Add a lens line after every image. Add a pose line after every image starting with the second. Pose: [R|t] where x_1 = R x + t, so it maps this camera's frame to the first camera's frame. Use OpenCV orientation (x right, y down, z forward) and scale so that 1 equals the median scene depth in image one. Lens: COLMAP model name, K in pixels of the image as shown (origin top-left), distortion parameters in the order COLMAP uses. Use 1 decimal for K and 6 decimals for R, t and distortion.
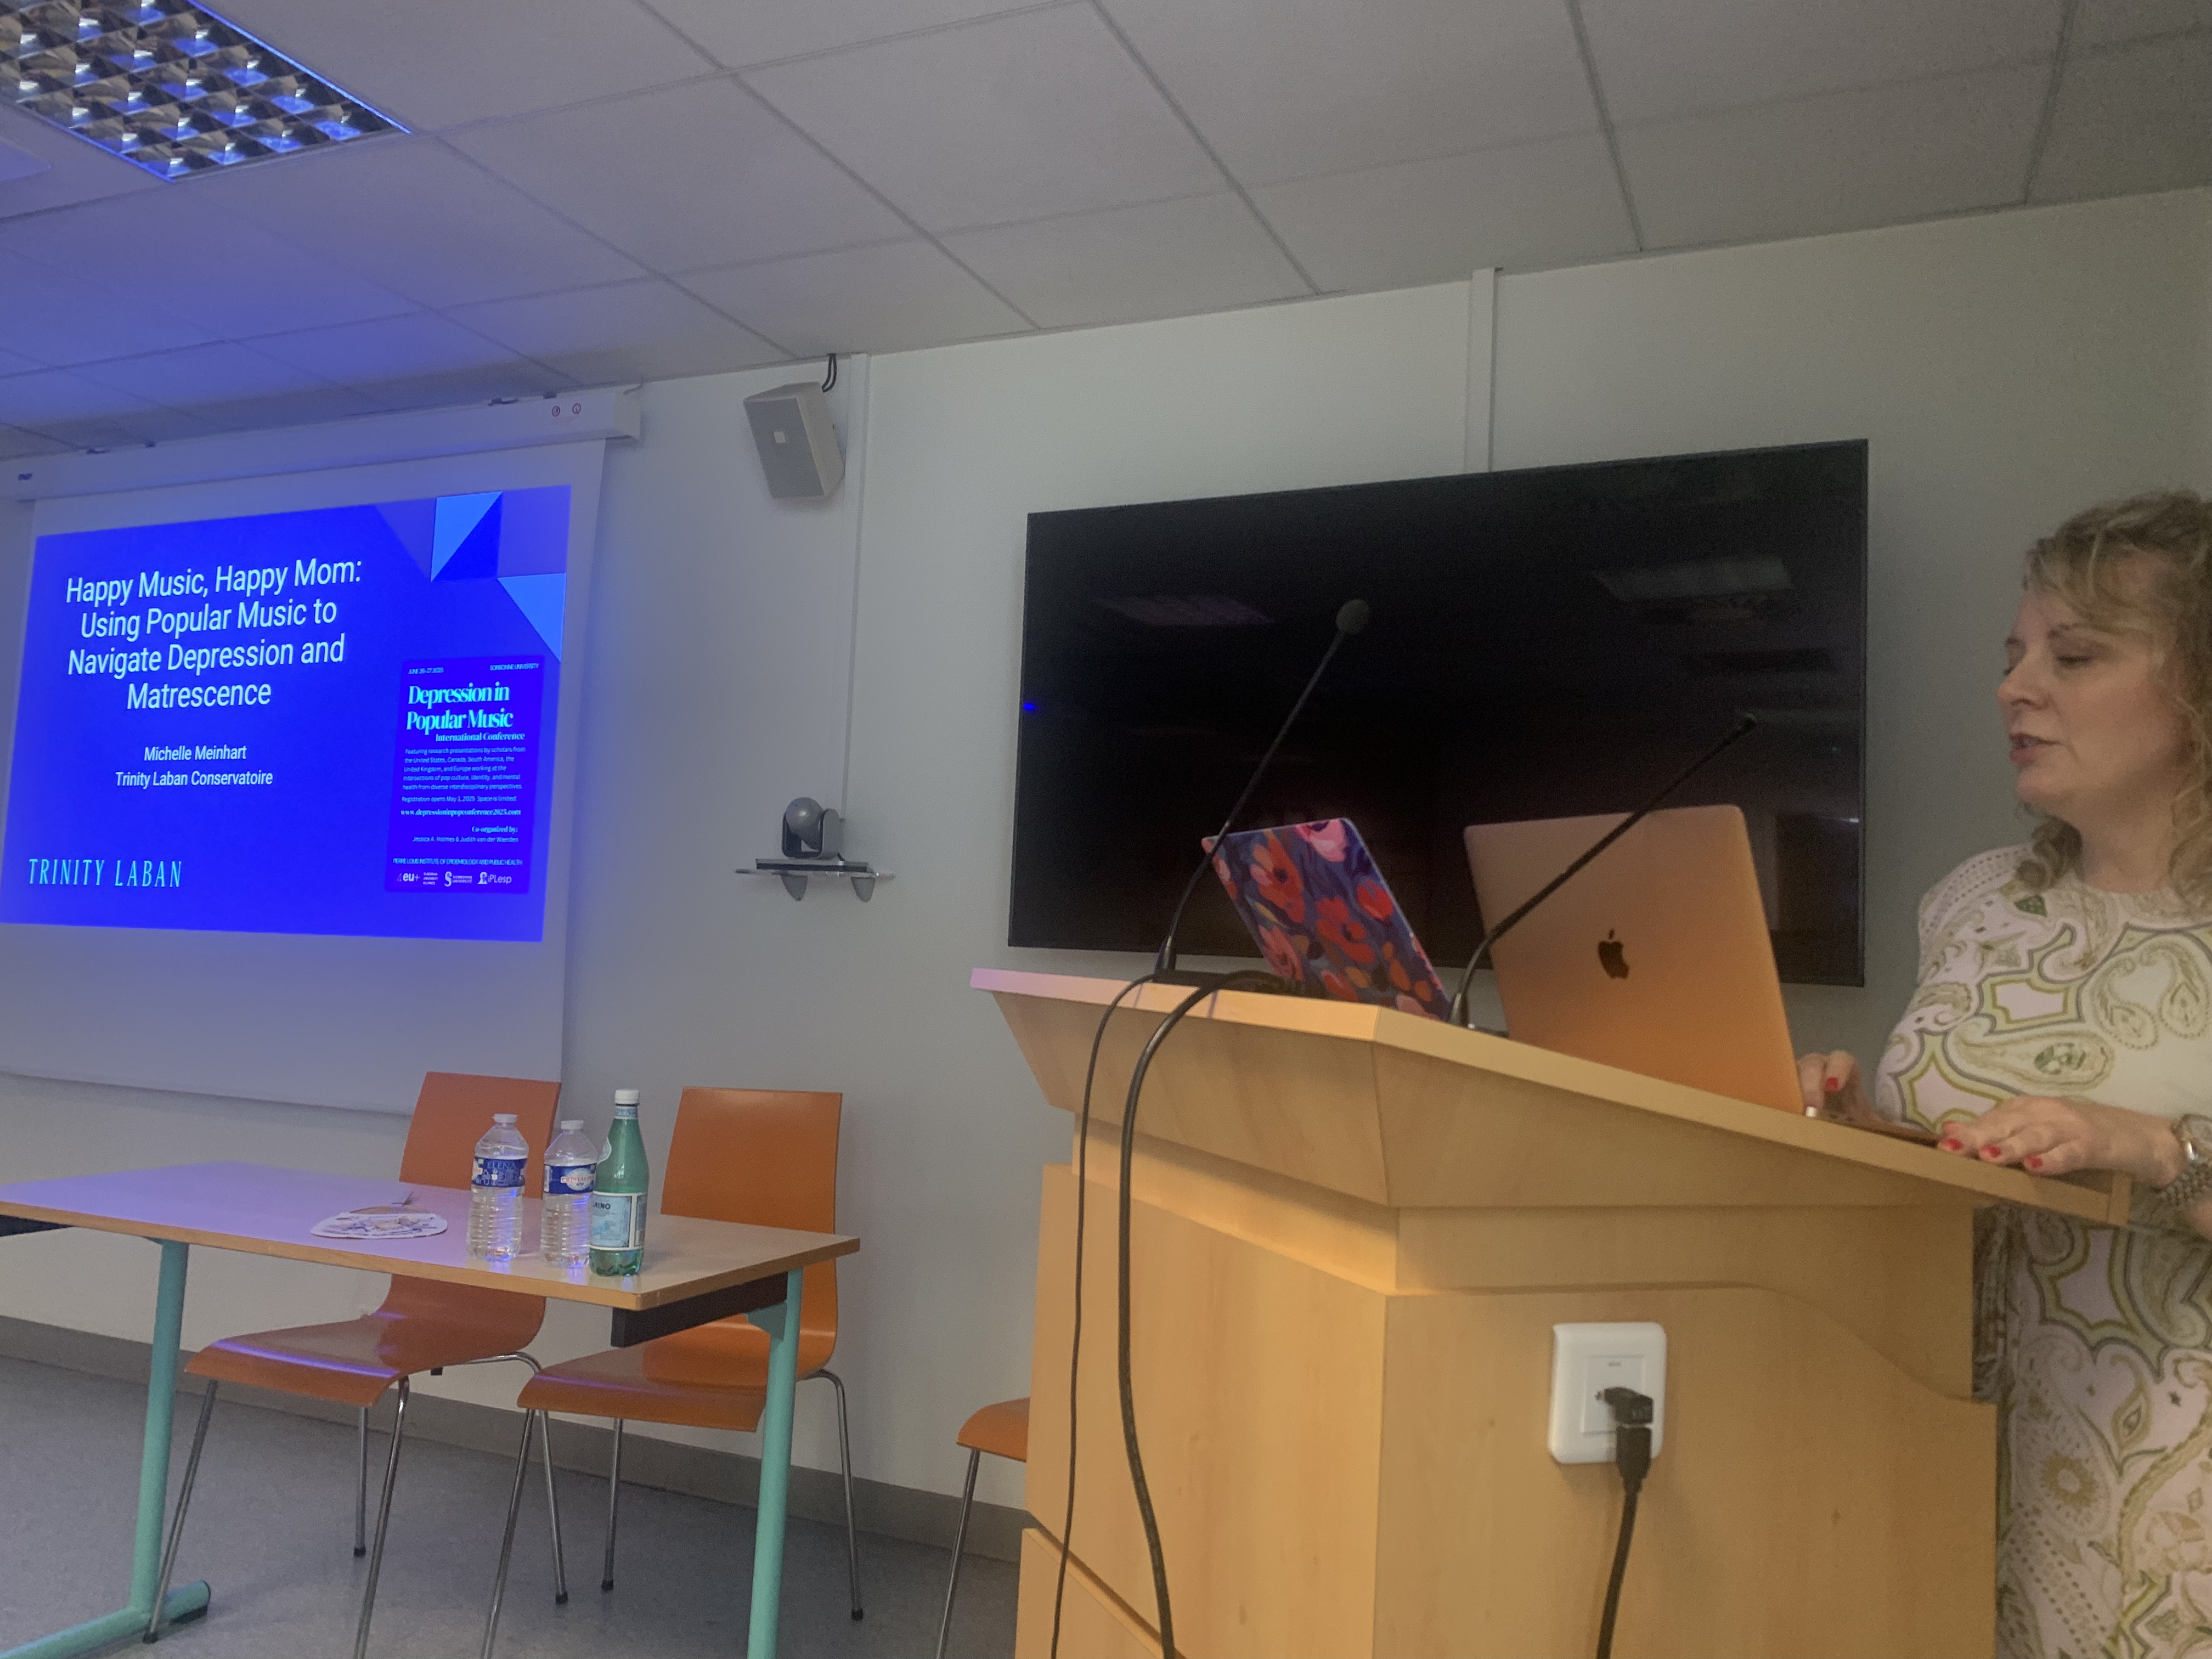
lens RADIAL K [[1692.0, 0, 1094.6], [0, 1692.0, 822.7], [0, 0, 1]] dist [0.036674, -0.033773]
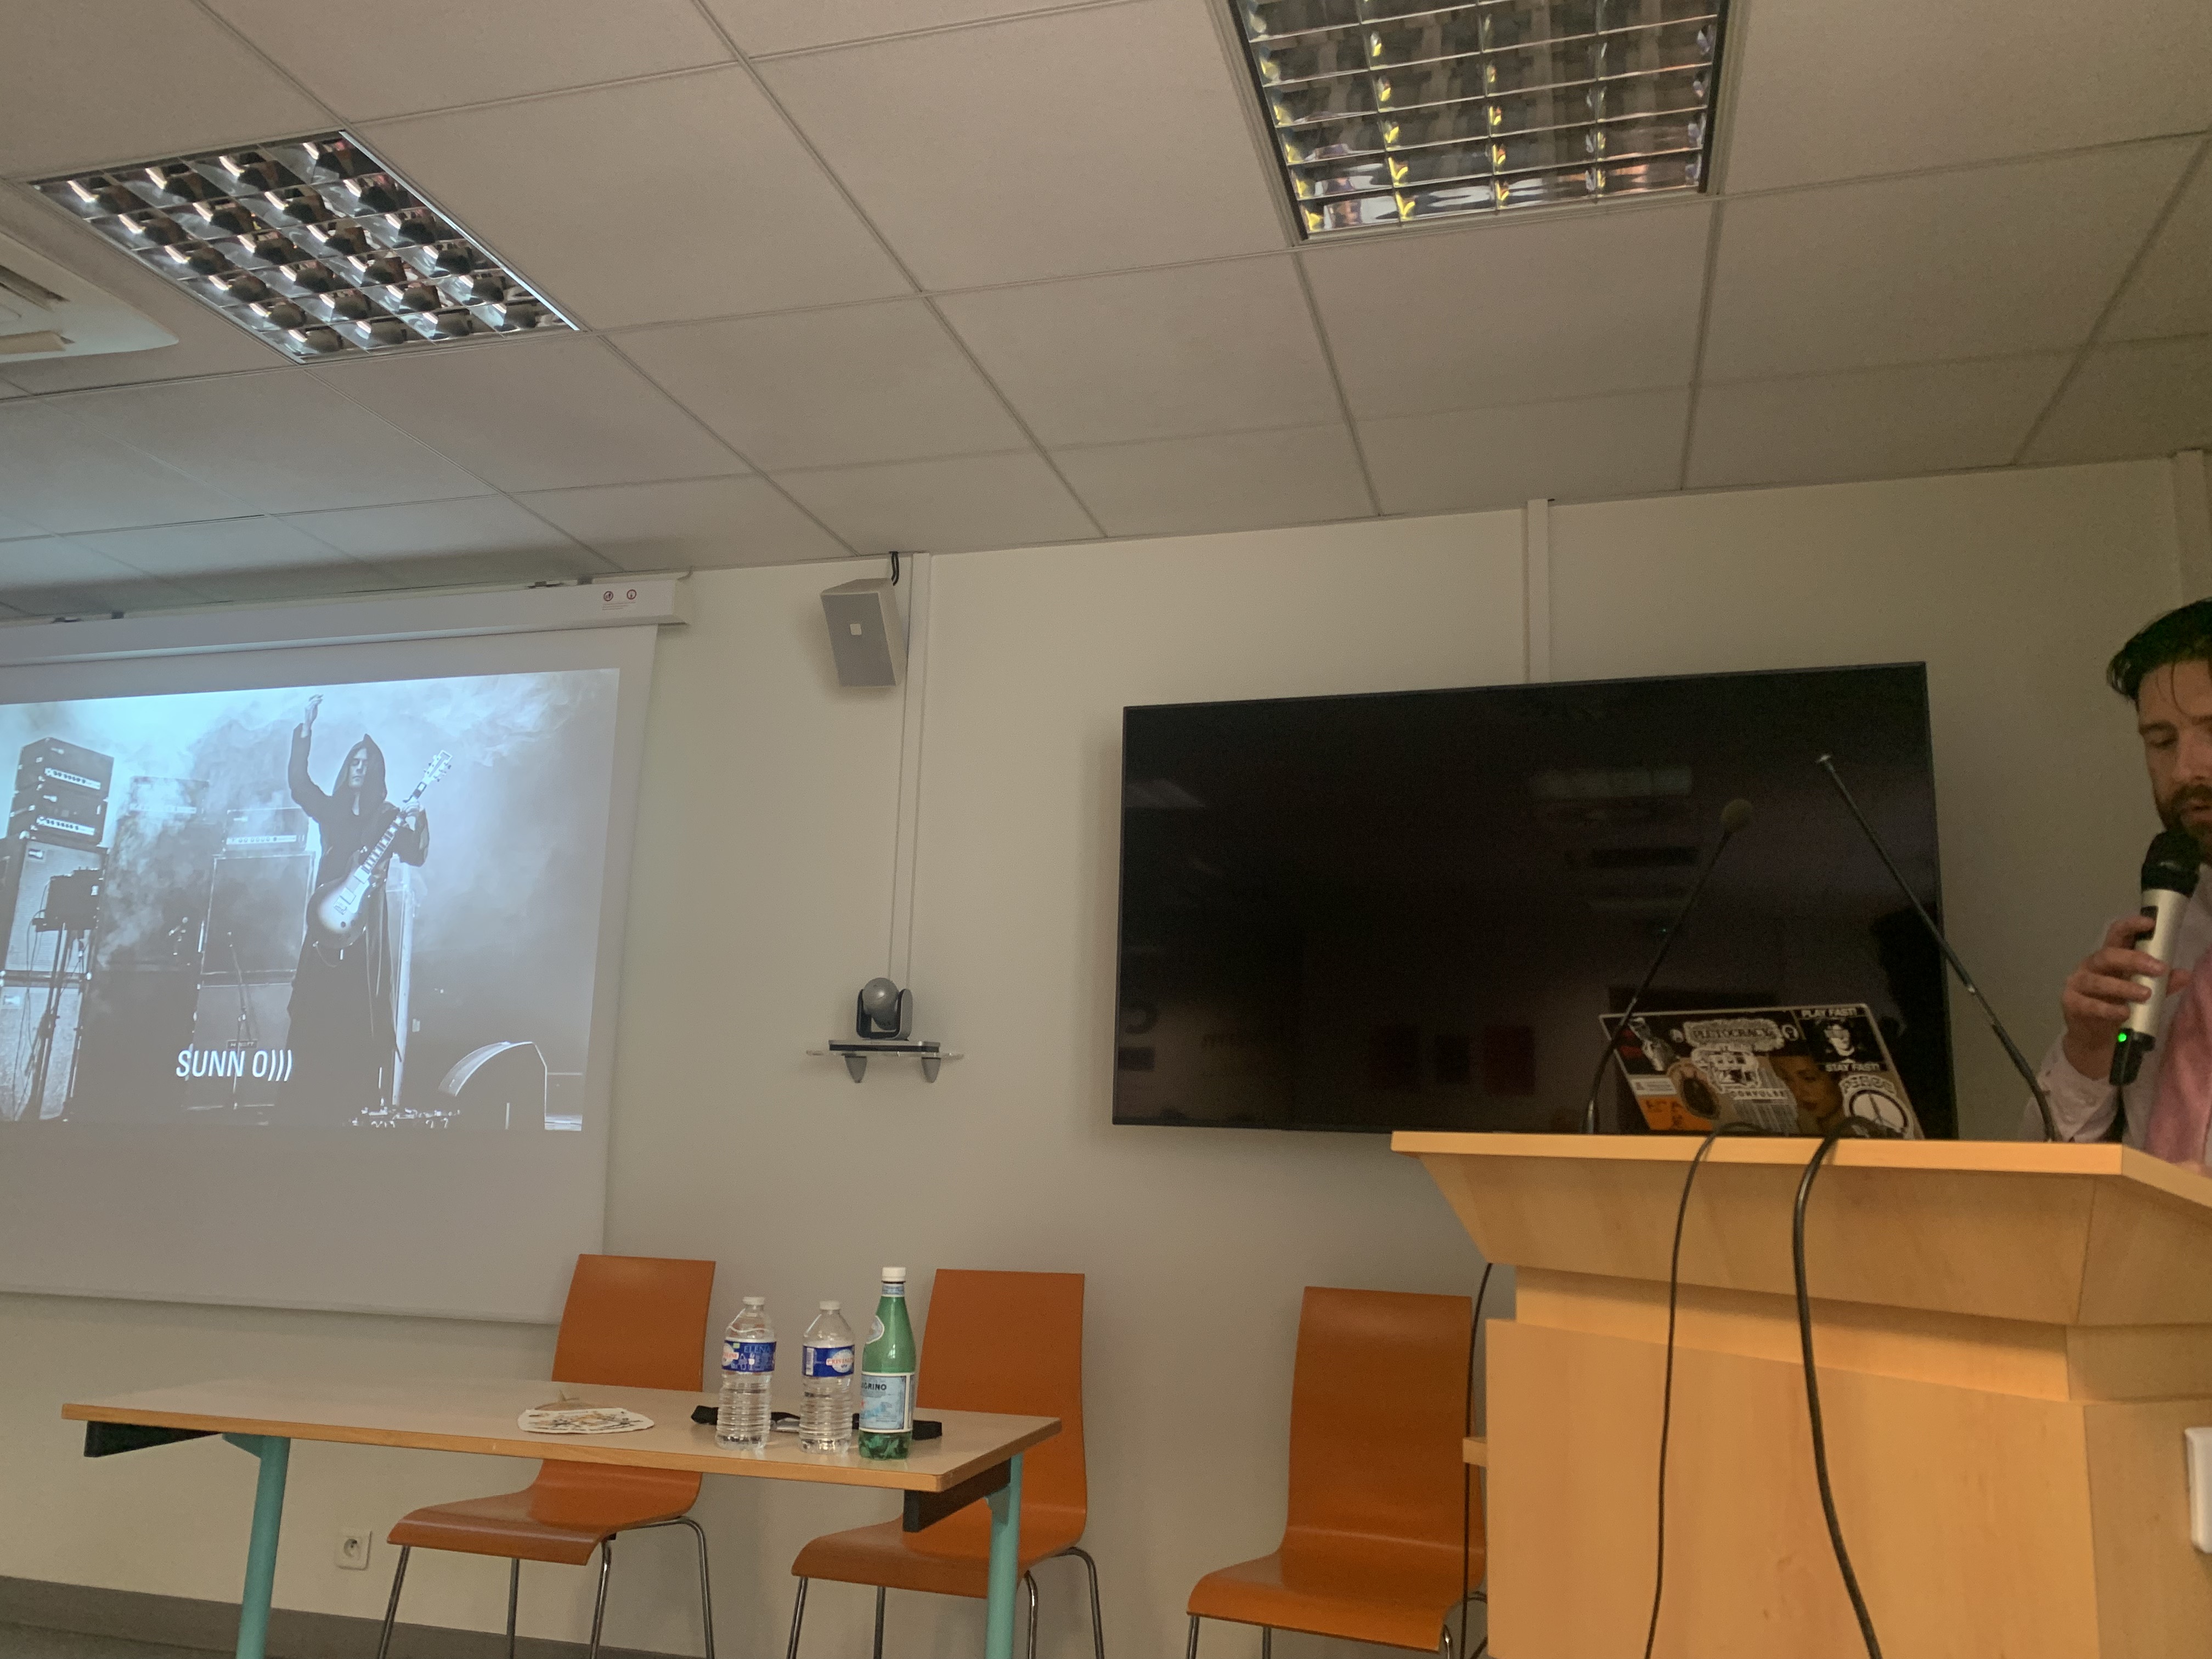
lens RADIAL K [[1692.0, 0, 1104.3], [0, 1692.0, 831.4], [0, 0, 1]] dist [0.036674, -0.033773]
pose [[0.989493, 0.012931, 0.144004, -0.222681], [0.002442, 0.994356, -0.106071, 0.005668], [-0.144563, 0.105308, 0.983876, -0.024112]]
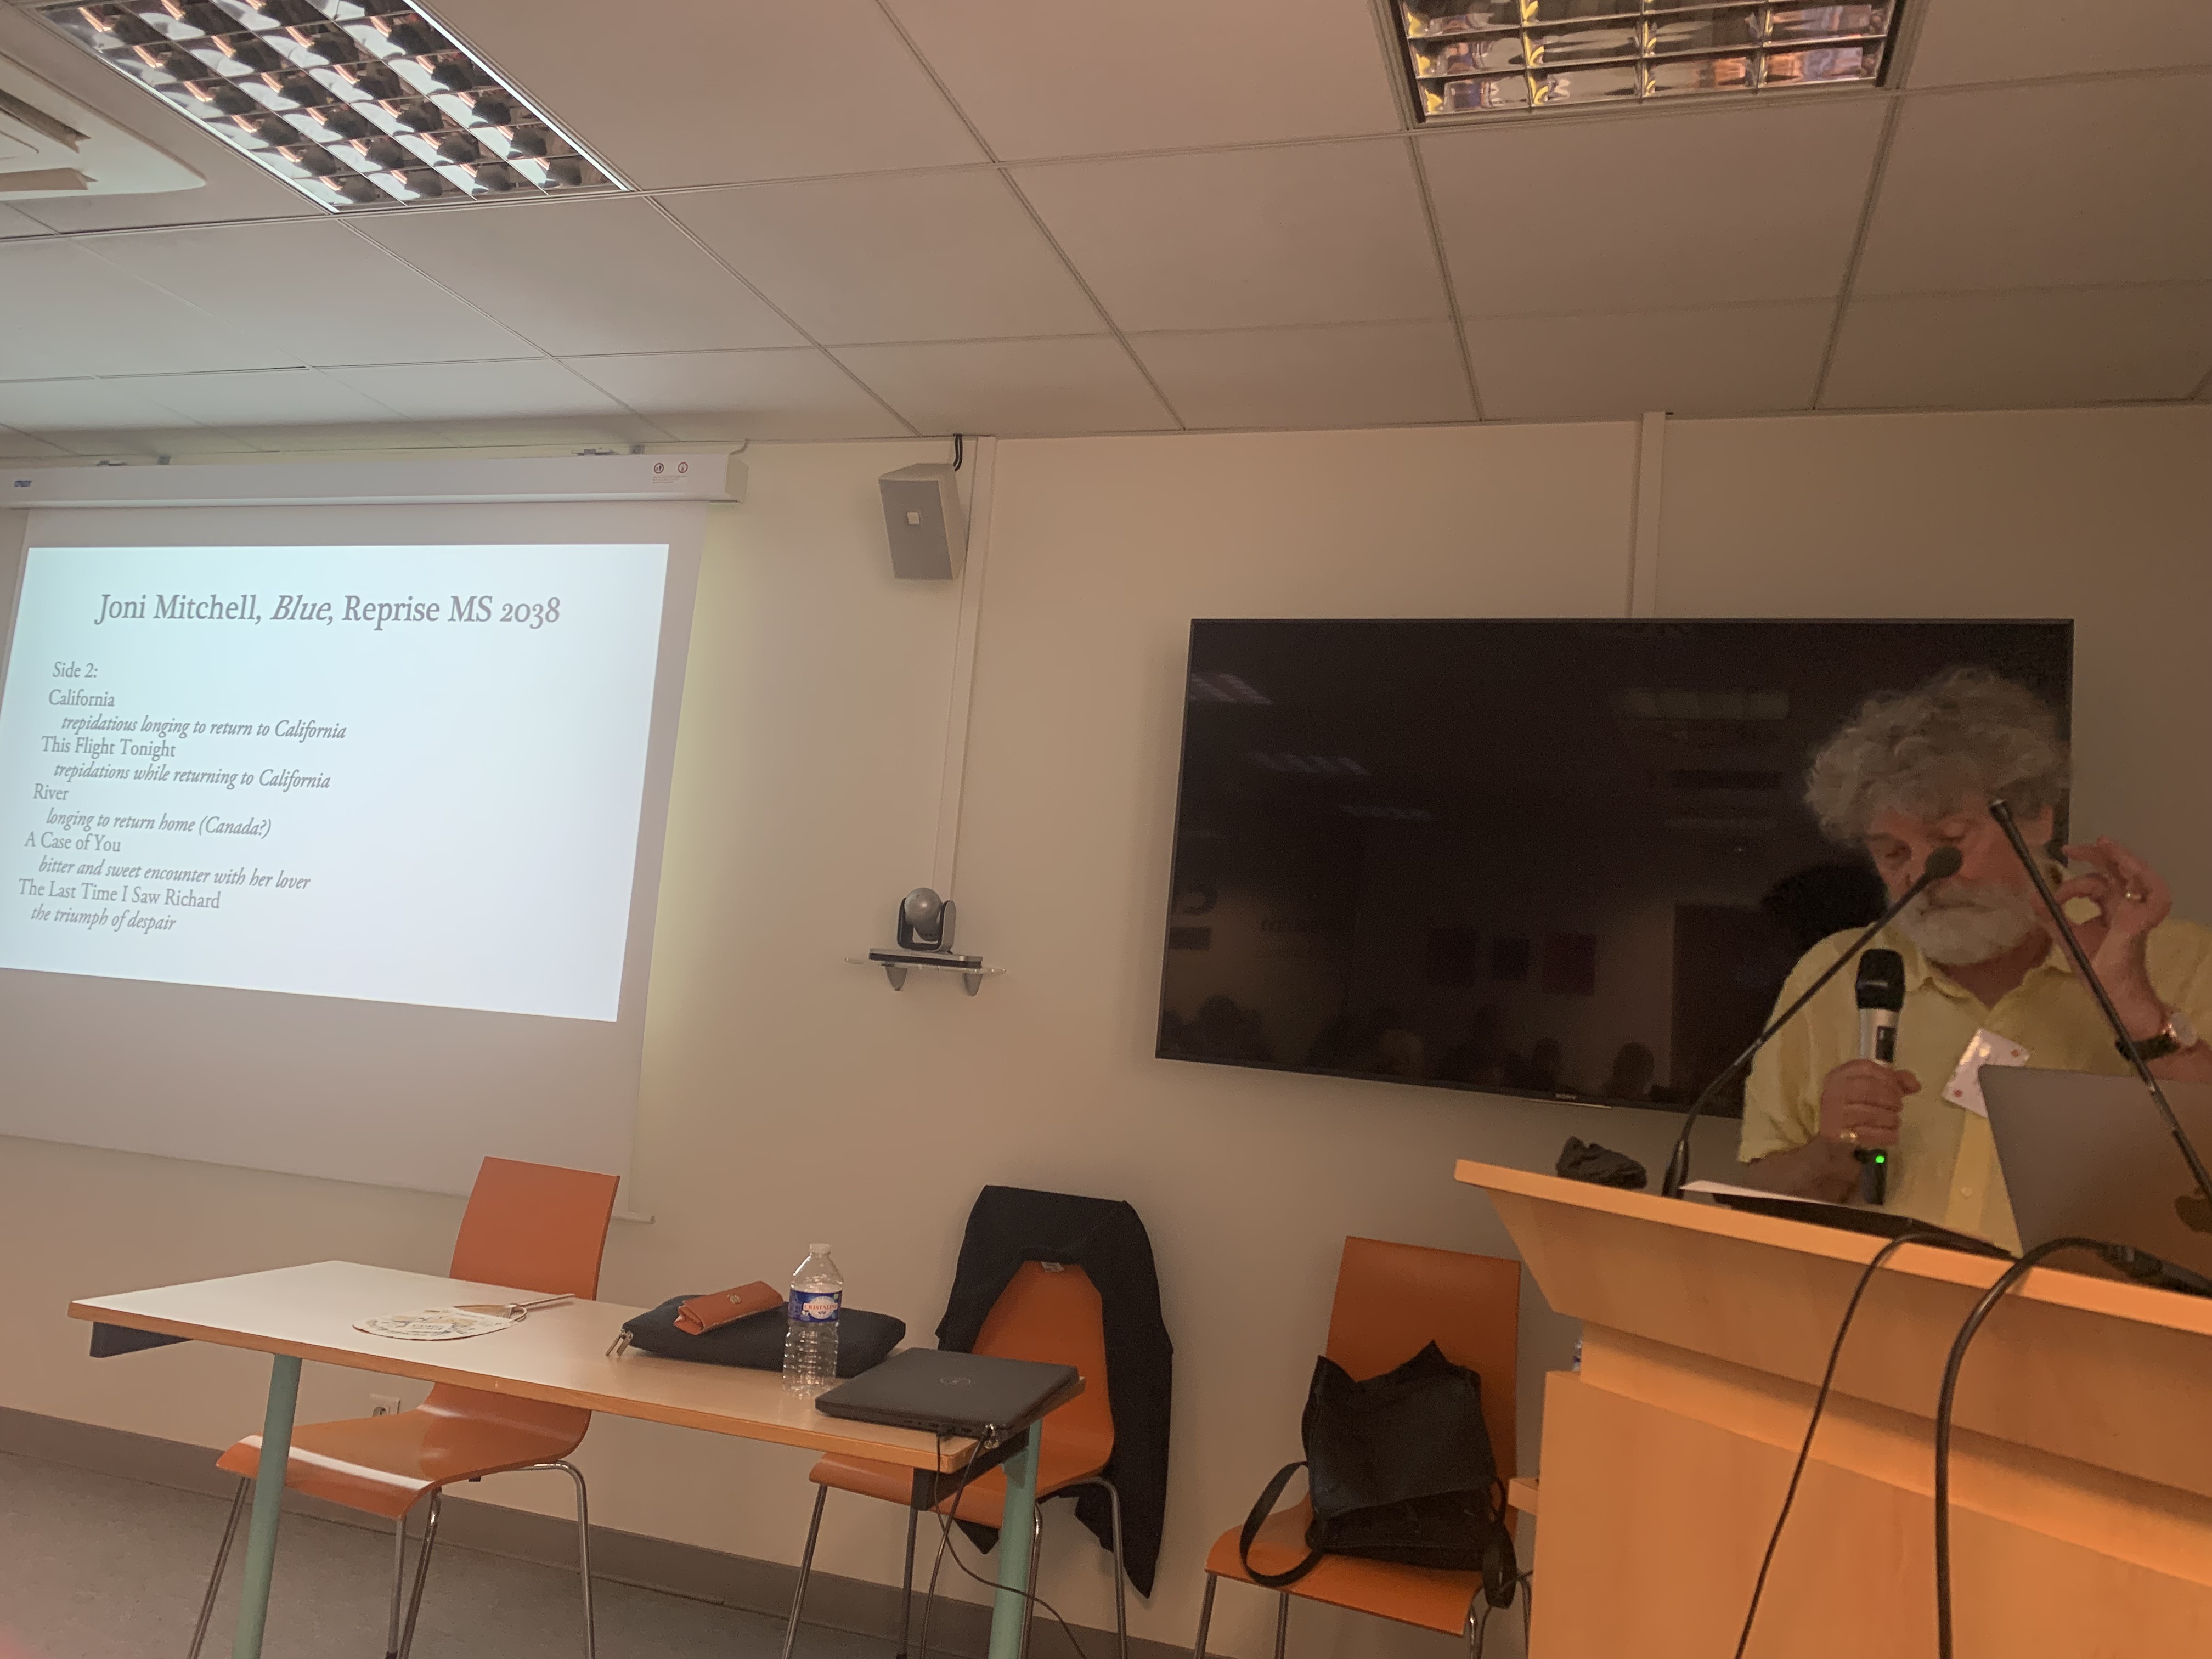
lens RADIAL K [[1692.0, 0, 1097.4], [0, 1692.0, 835.9], [0, 0, 1]] dist [0.036674, -0.033773]
pose [[0.992860, 0.054282, 0.106220, -0.212853], [-0.052387, 0.998415, -0.020552, -0.036606], [-0.107167, 0.014841, 0.994130, 0.028987]]
